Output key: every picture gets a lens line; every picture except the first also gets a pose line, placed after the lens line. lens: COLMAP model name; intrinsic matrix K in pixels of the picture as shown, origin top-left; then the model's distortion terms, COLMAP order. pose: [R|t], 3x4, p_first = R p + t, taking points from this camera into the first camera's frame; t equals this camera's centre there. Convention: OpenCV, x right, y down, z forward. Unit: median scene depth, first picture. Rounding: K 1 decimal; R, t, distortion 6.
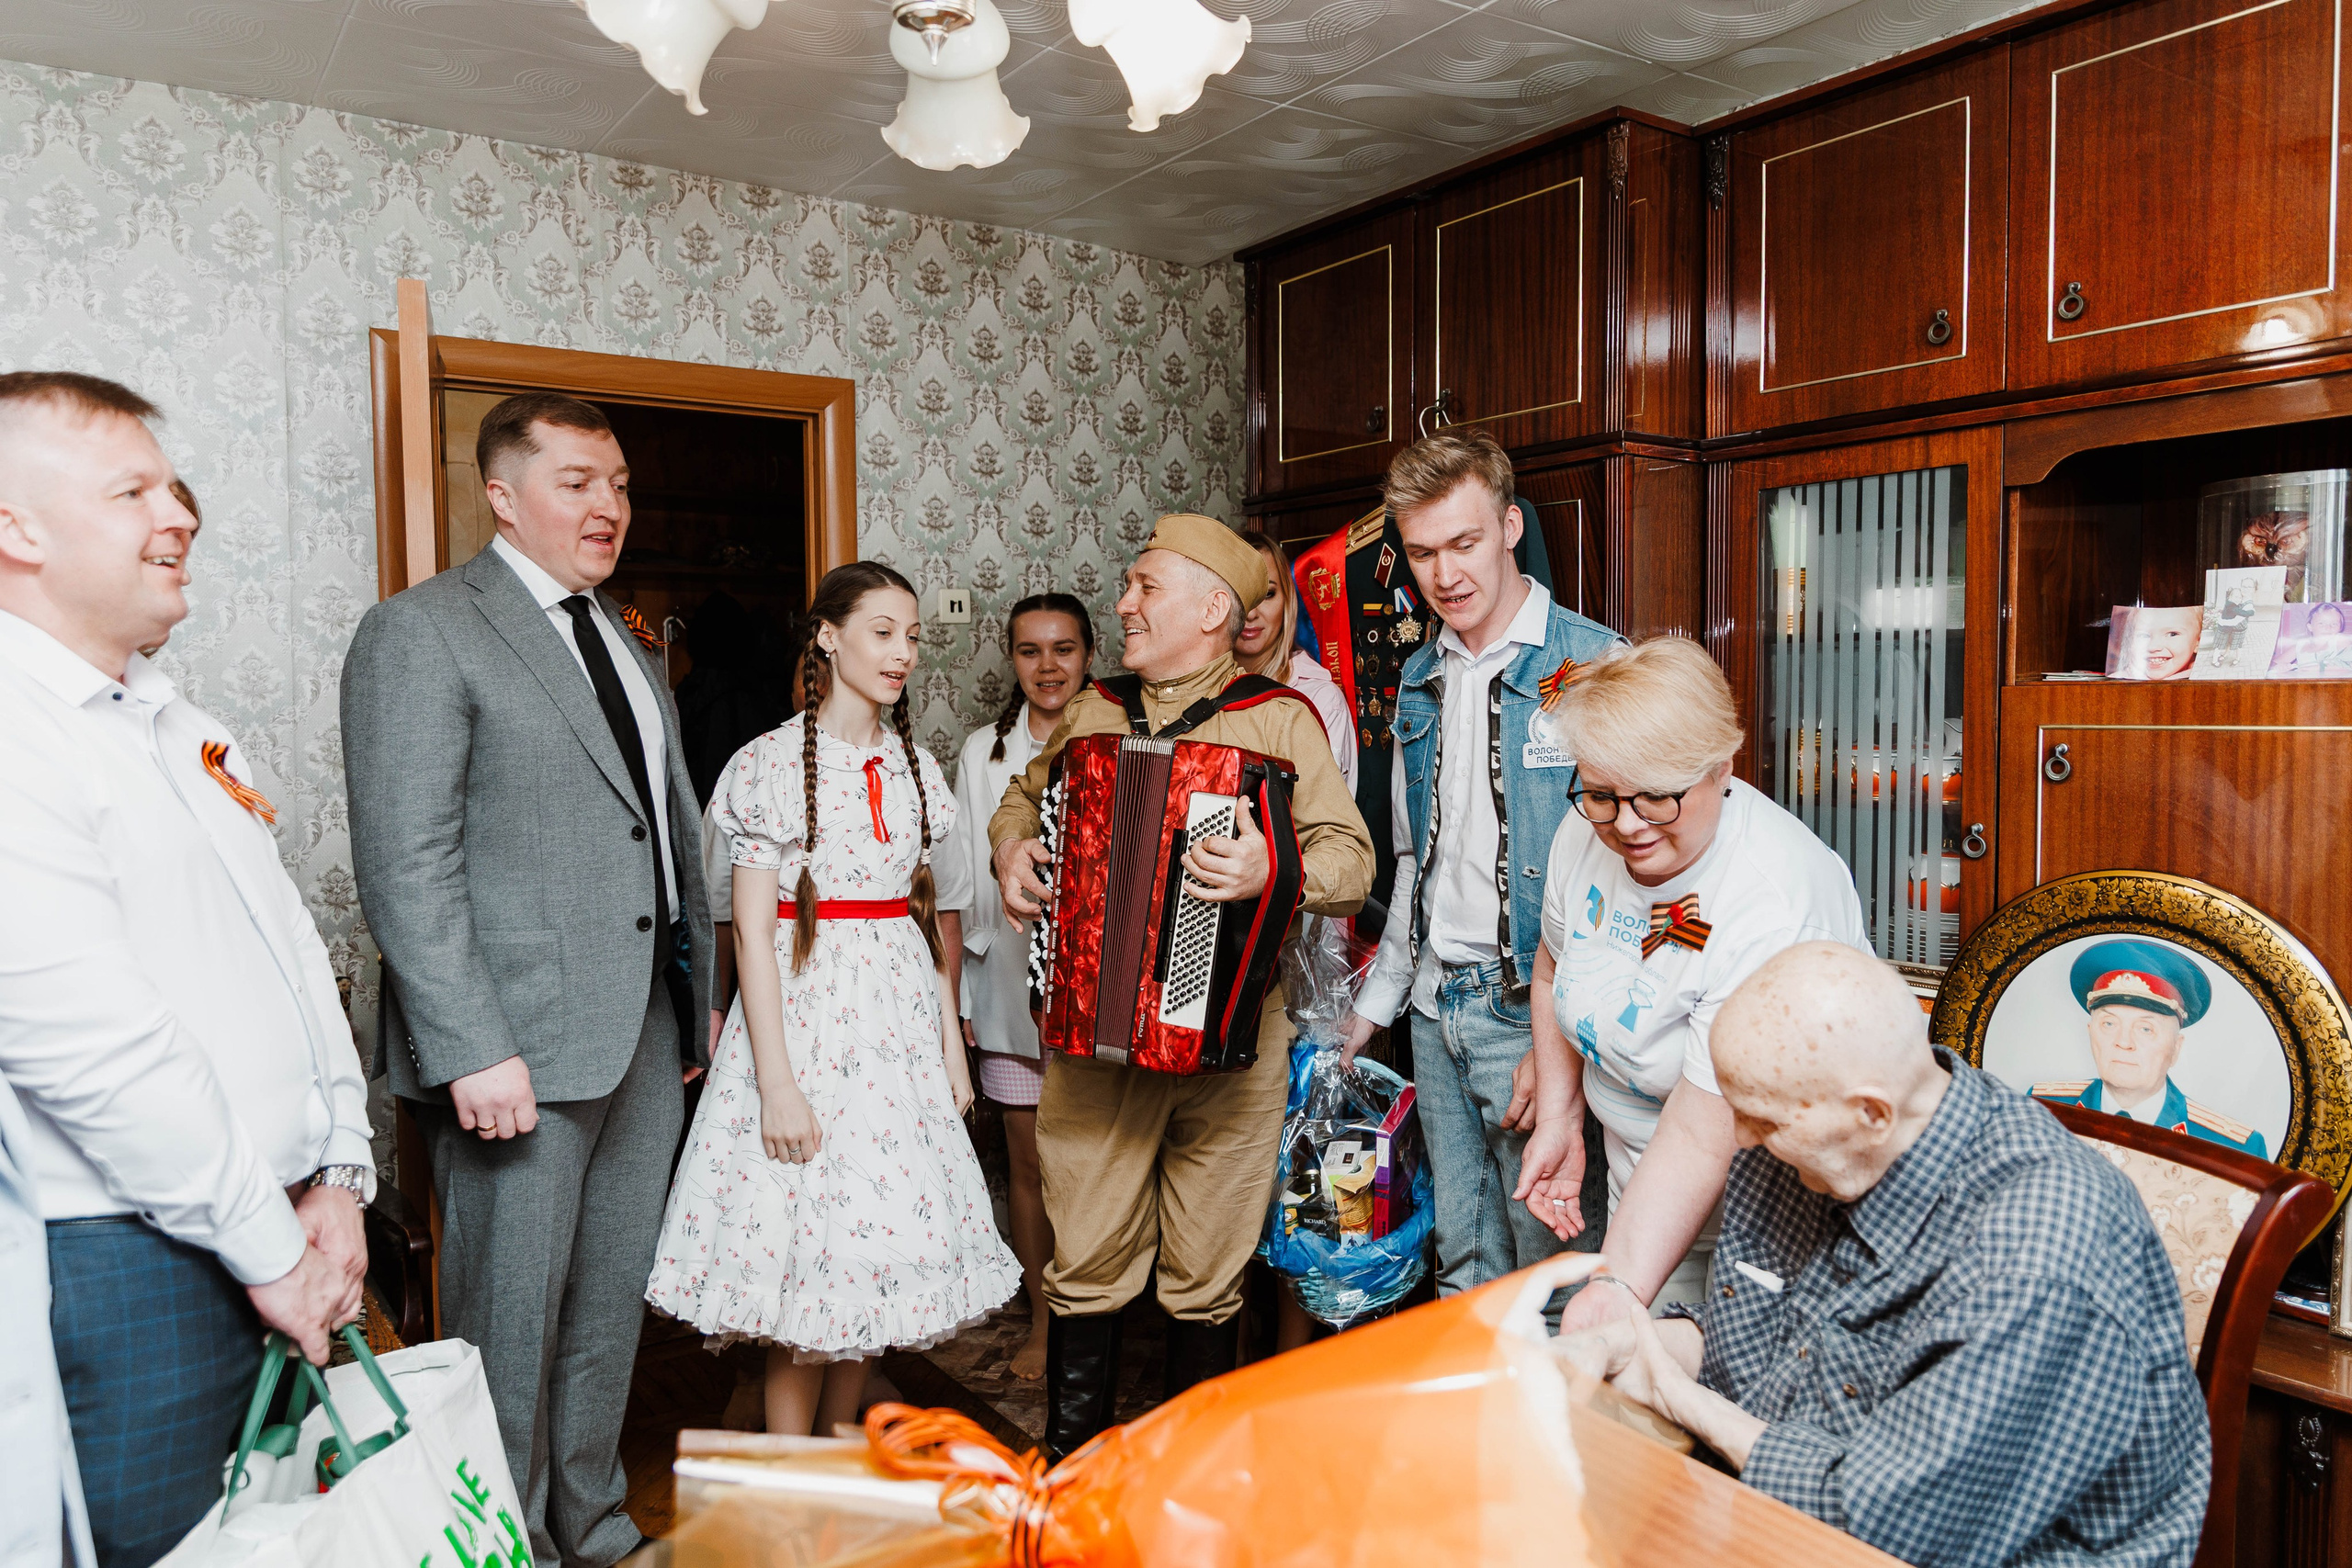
lens RADIAL K [[1668.1, 0, 1184.8], [0, 1668.1, 795.0], [0, 0, 1]] dist [0.013950, -0.001397]
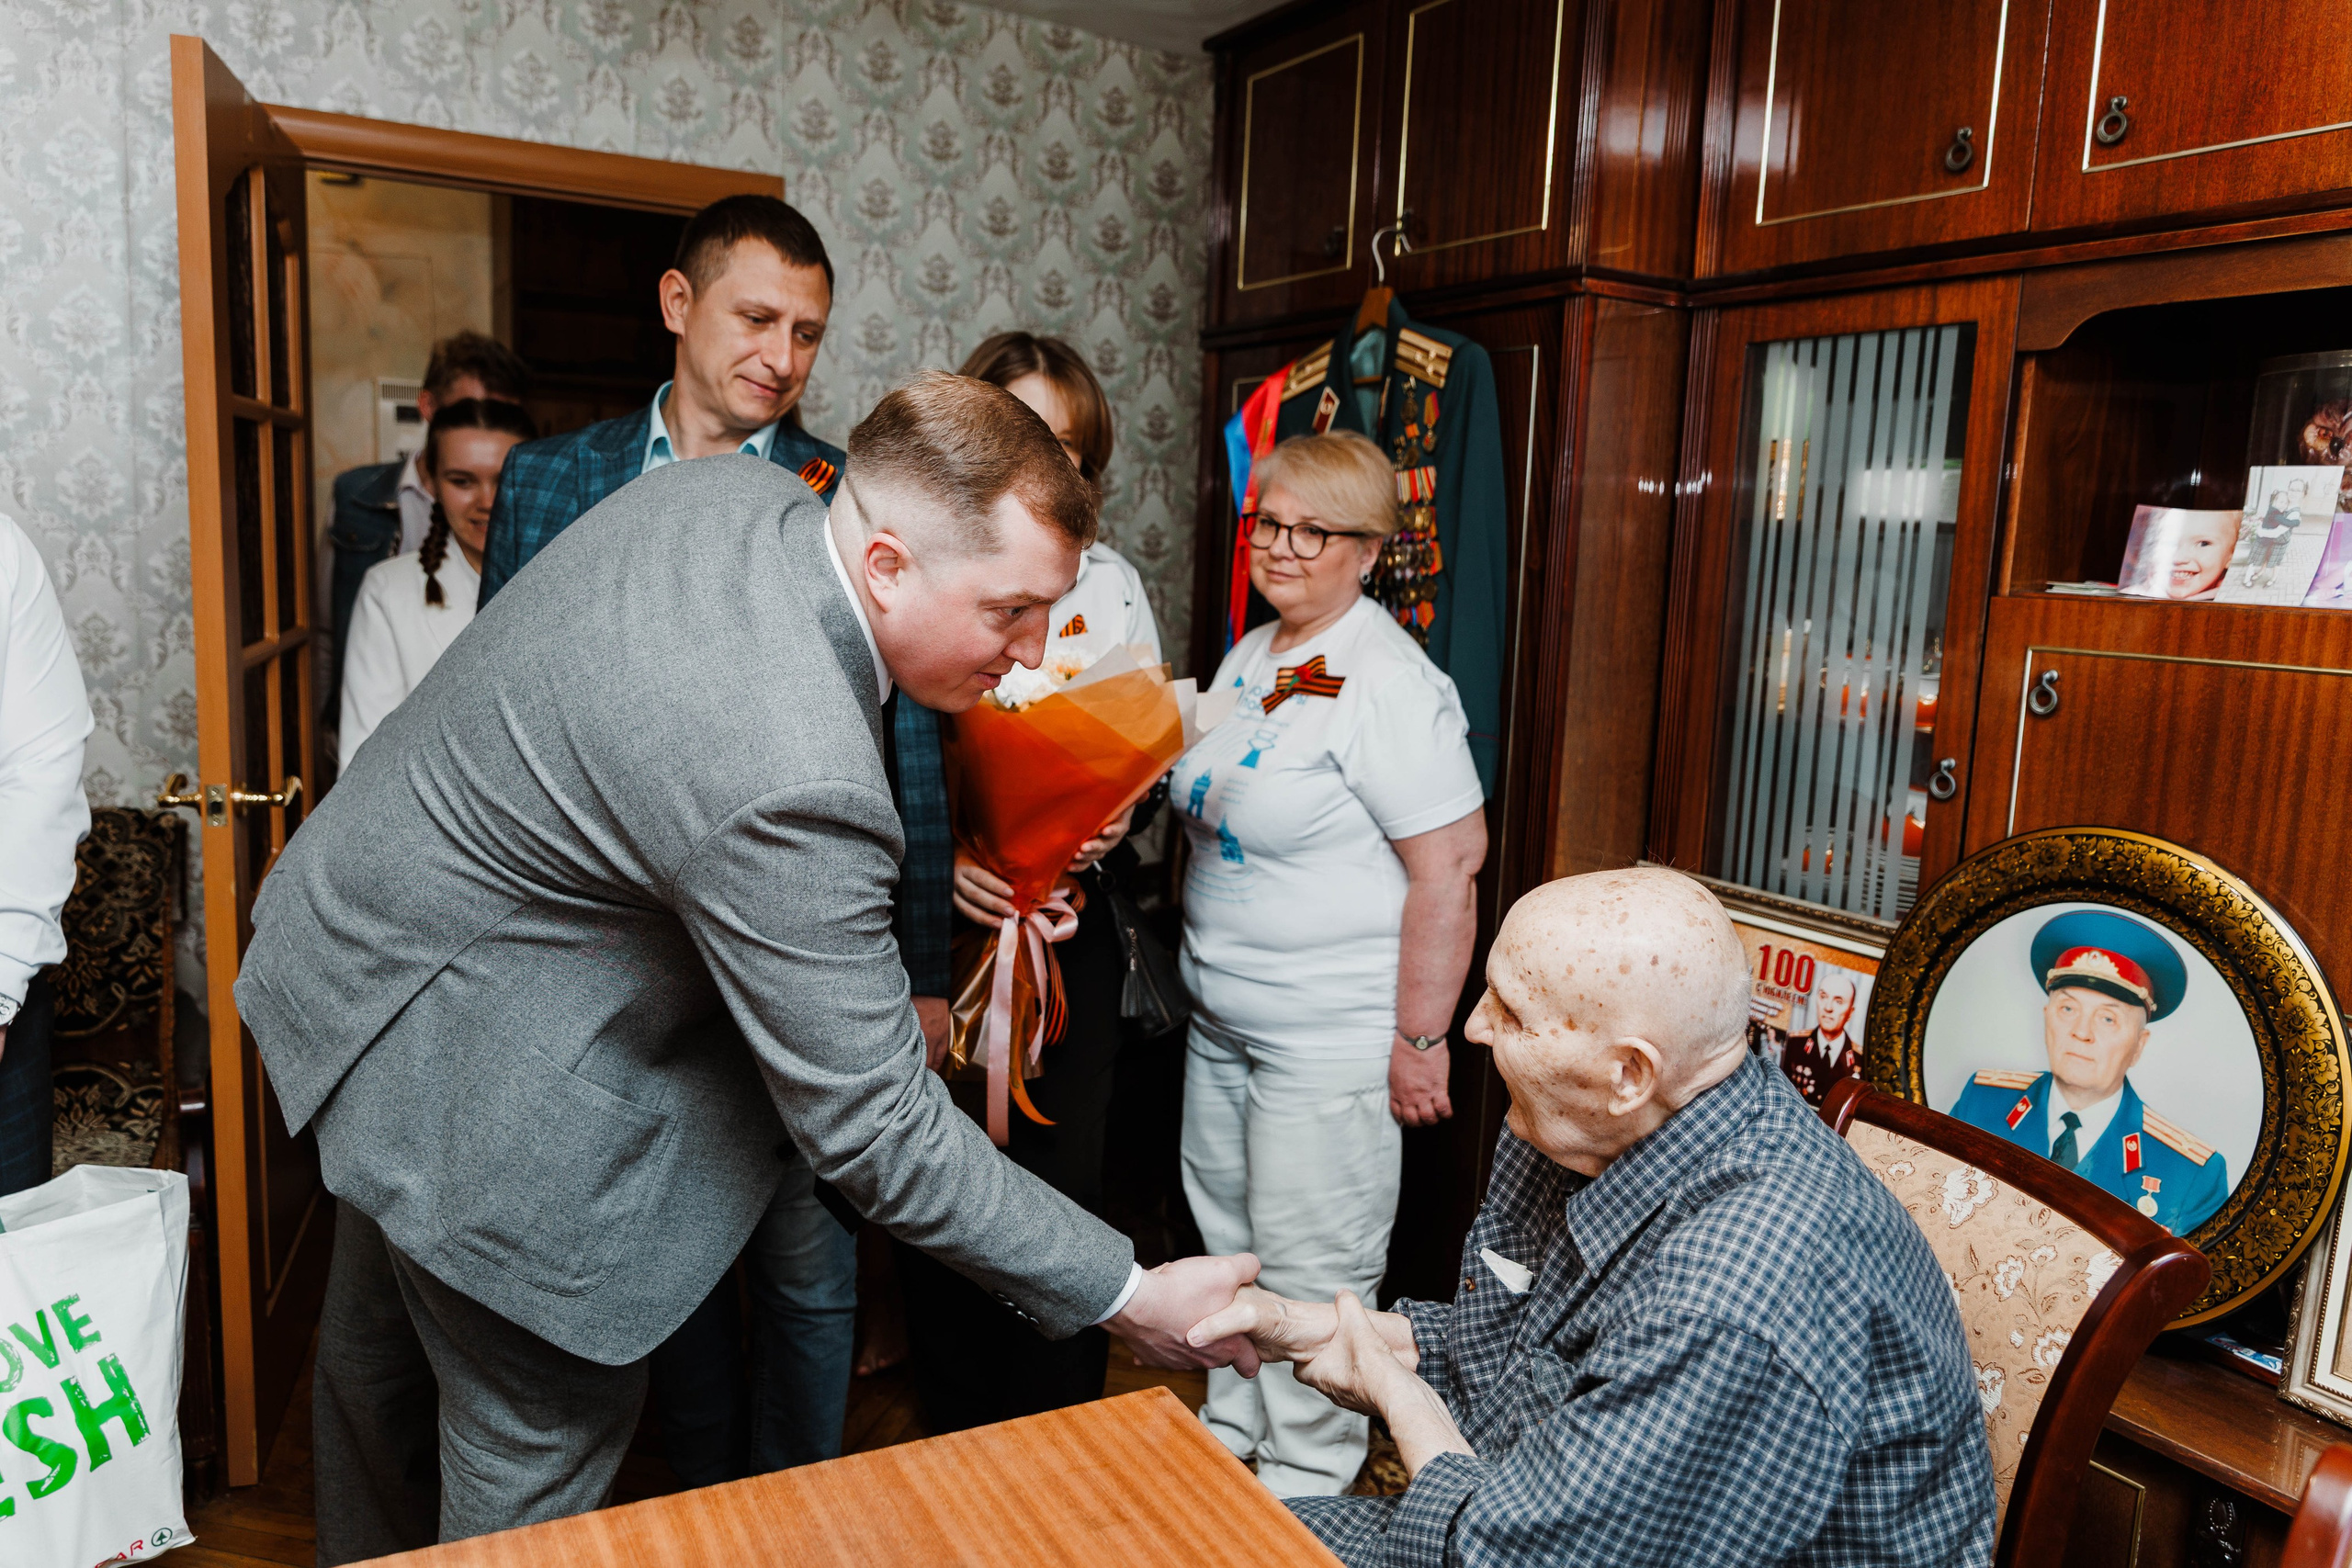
lens RADIAL K [[1788.6, 0, 1142.1], [0, 1788.6, 794.4], [0, 0, 1]] dist [0.010525, -0.001224]
pose [[0.992353, 0.070948, -0.101007, 0.171055], [-0.063060, 0.994858, 0.079258, -0.011380], [0.106110, -0.072283, 0.991724, 0.069473]]
